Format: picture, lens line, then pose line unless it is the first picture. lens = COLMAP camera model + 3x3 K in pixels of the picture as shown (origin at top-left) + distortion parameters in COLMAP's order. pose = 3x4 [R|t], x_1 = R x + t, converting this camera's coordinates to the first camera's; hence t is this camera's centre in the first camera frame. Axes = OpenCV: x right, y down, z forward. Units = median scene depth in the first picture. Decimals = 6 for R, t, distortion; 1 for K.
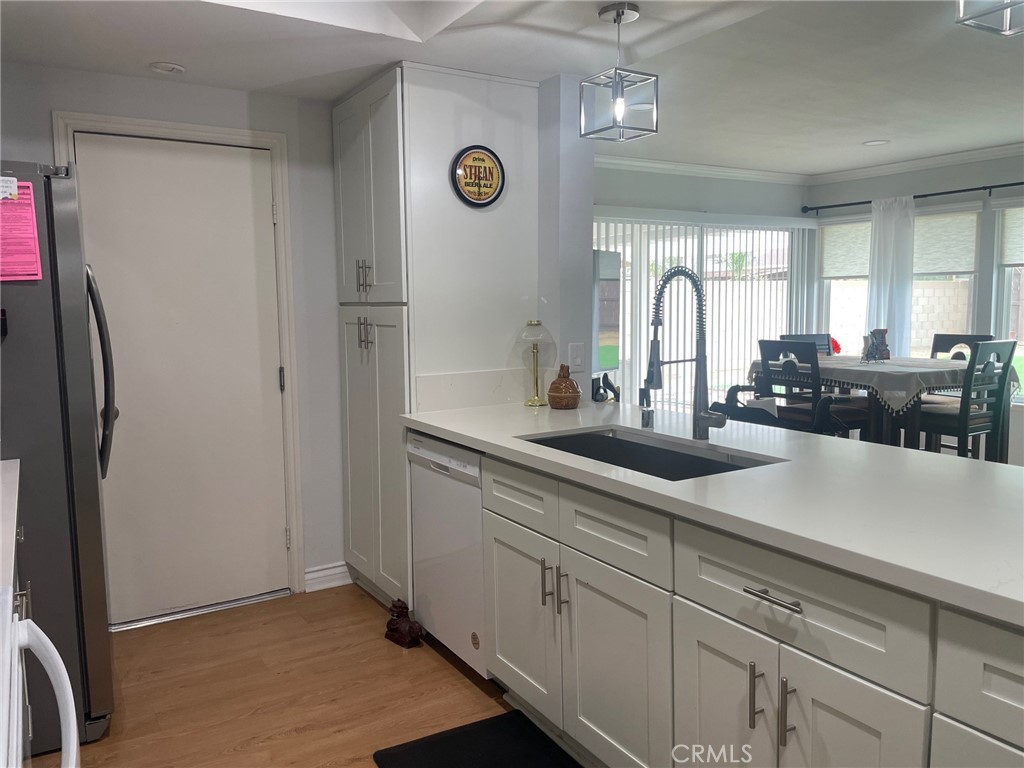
lens RADIAL K [[773.4, 0, 512.0], [0, 773.4, 384.0], [0, 0, 1]] dist [0.078104, -0.113902]
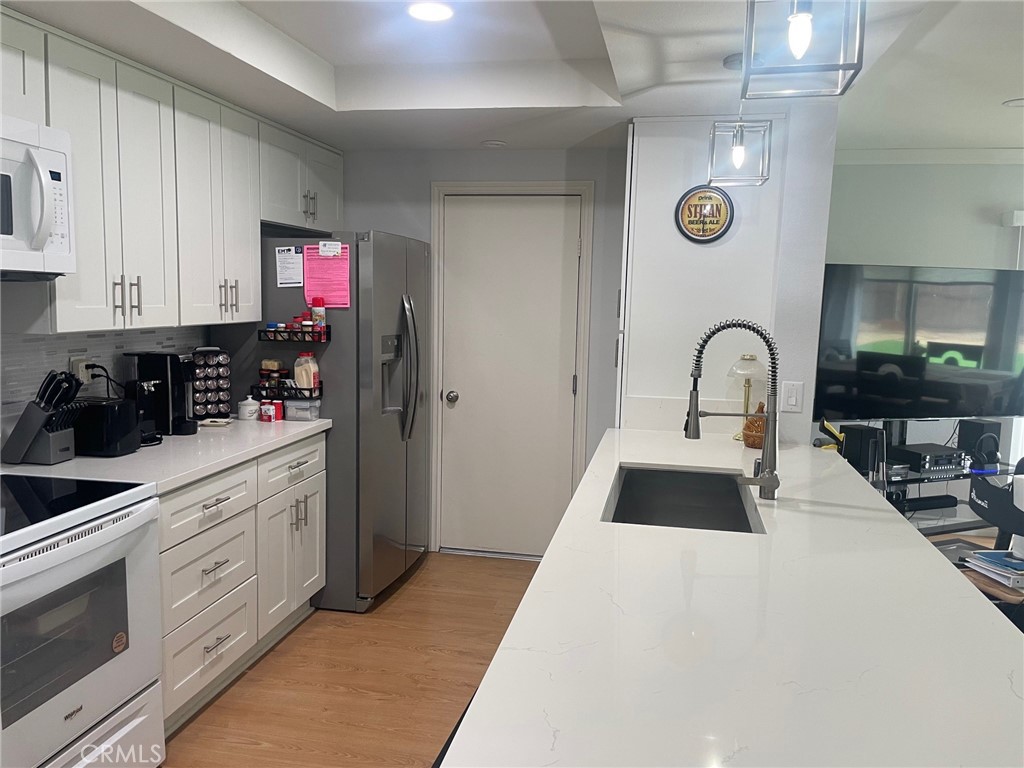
lens RADIAL K [[773.4, 0, 512.0], [0, 773.4, 384.0], [0, 0, 1]] dist [0.078104, -0.113902]
pose [[0.728816, 0.110148, -0.675792, 0.504391], [-0.102713, 0.993395, 0.051142, -0.067454], [0.676962, 0.032139, 0.735316, 0.062415]]
